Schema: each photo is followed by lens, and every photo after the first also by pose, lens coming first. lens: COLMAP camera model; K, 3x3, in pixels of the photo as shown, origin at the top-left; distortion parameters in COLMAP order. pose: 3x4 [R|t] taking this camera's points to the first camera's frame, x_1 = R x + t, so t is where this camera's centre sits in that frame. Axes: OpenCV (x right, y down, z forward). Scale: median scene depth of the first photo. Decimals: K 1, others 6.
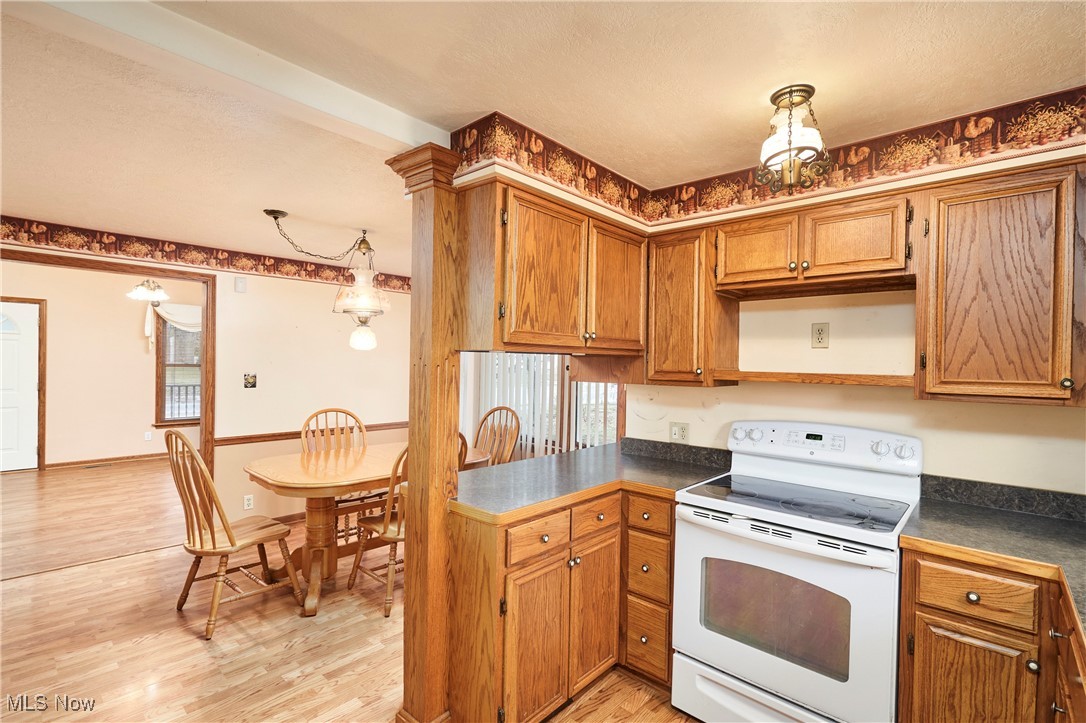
lens RADIAL K [[496.2, 0, 544.6], [0, 496.2, 363.8], [0, 0, 1]] dist [-0.002070, -0.000194]
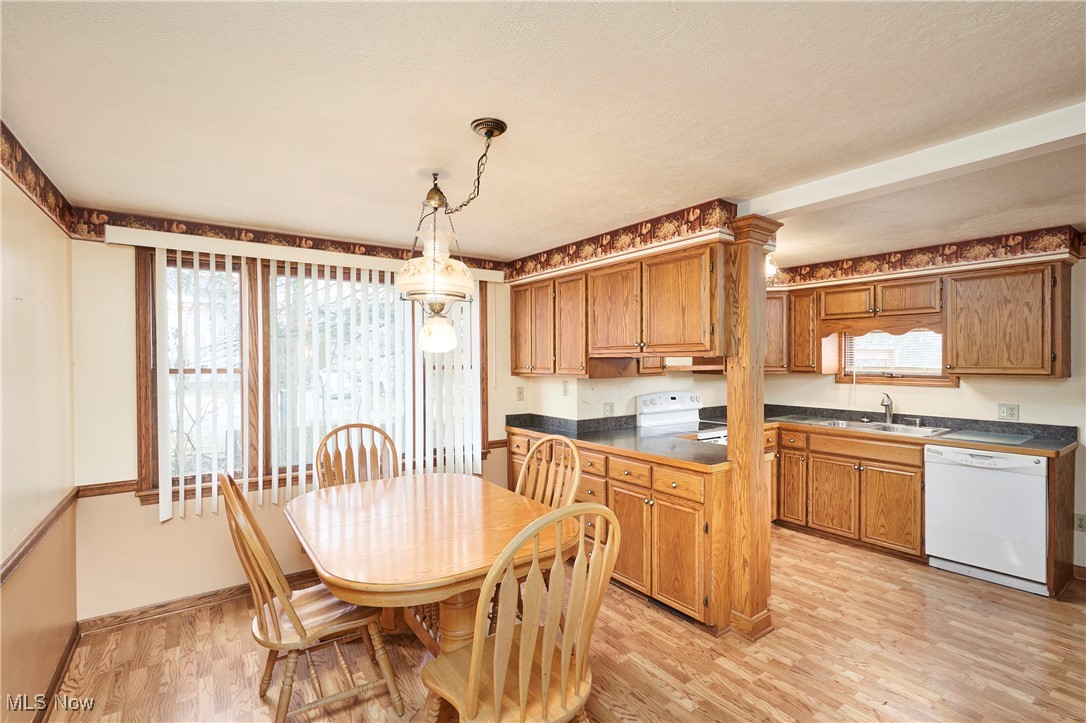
lens RADIAL K [[496.2, 0, 544.2], [0, 496.2, 361.3], [0, 0, 1]] dist [-0.002070, -0.000194]
pose [[0.212616, -0.016818, 0.976991, -0.988057], [0.009712, 0.999839, 0.015098, -0.023644], [-0.977088, 0.006278, 0.212745, 0.713912]]
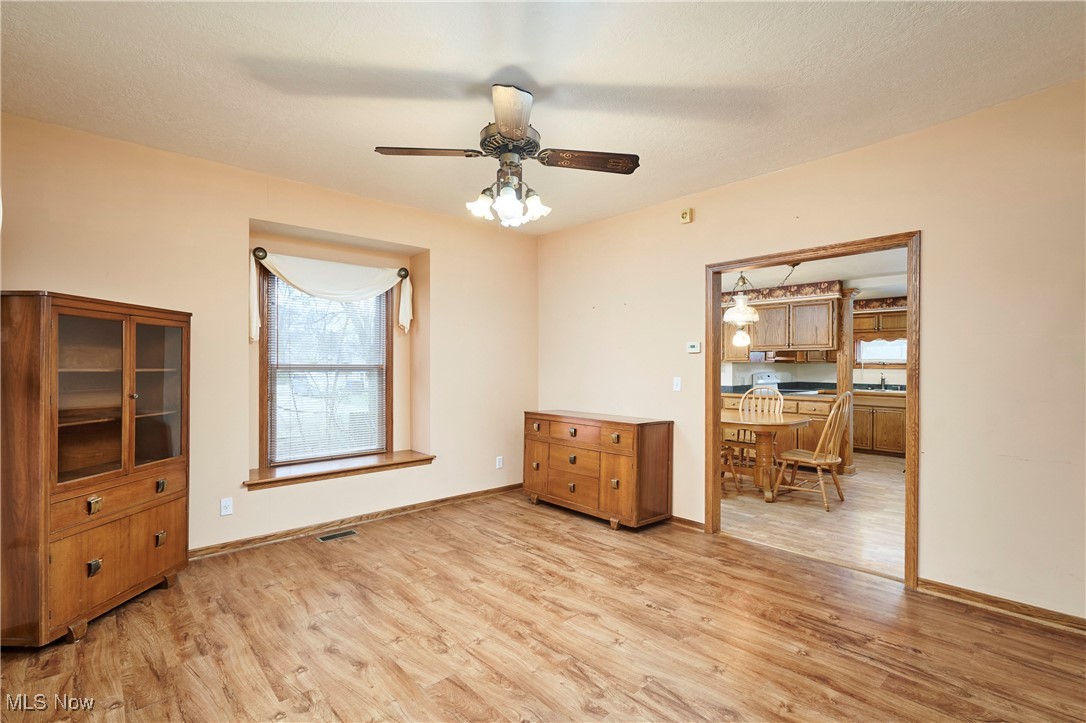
lens RADIAL K [[496.2, 0, 542.8], [0, 496.2, 365.3], [0, 0, 1]] dist [-0.002070, -0.000194]
pose [[0.091182, -0.014946, 0.995722, -1.804545], [0.001792, 0.999888, 0.014845, 0.003091], [-0.995833, 0.000431, 0.091199, 1.332580]]
